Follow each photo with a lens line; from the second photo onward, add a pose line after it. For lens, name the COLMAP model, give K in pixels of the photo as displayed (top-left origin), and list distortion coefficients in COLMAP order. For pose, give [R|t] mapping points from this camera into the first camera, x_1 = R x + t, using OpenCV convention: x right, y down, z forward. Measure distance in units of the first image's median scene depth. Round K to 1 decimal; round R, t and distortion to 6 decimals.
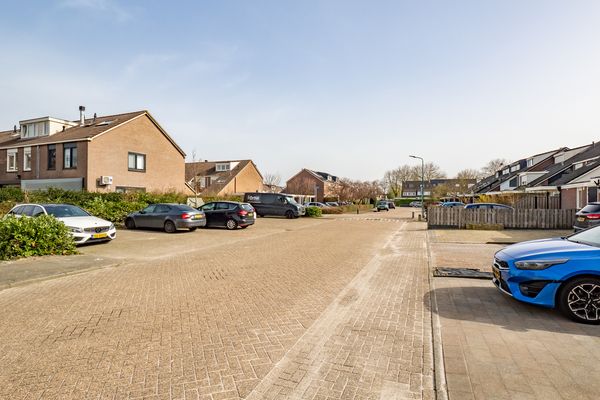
lens RADIAL K [[292.2, 0, 302.1], [0, 292.2, 197.0], [0, 0, 1]] dist [-0.002887, -0.000523]
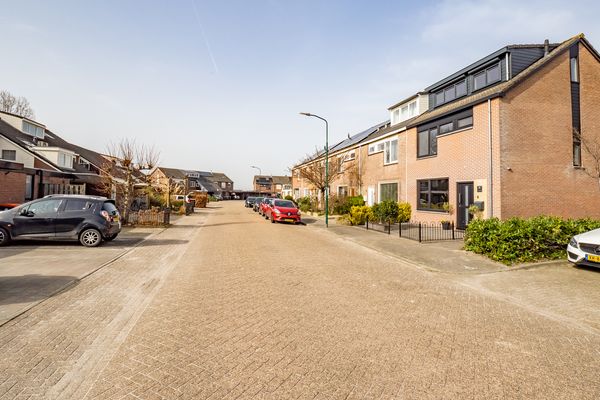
lens RADIAL K [[287.4, 0, 300.0], [0, 287.4, 188.2], [0, 0, 1]] dist [-0.000353, -0.000039]
pose [[-0.794621, -0.013861, -0.606948, 0.345297], [-0.003566, 0.999829, -0.018164, 0.003836], [0.607096, -0.012269, -0.794534, 2.014219]]
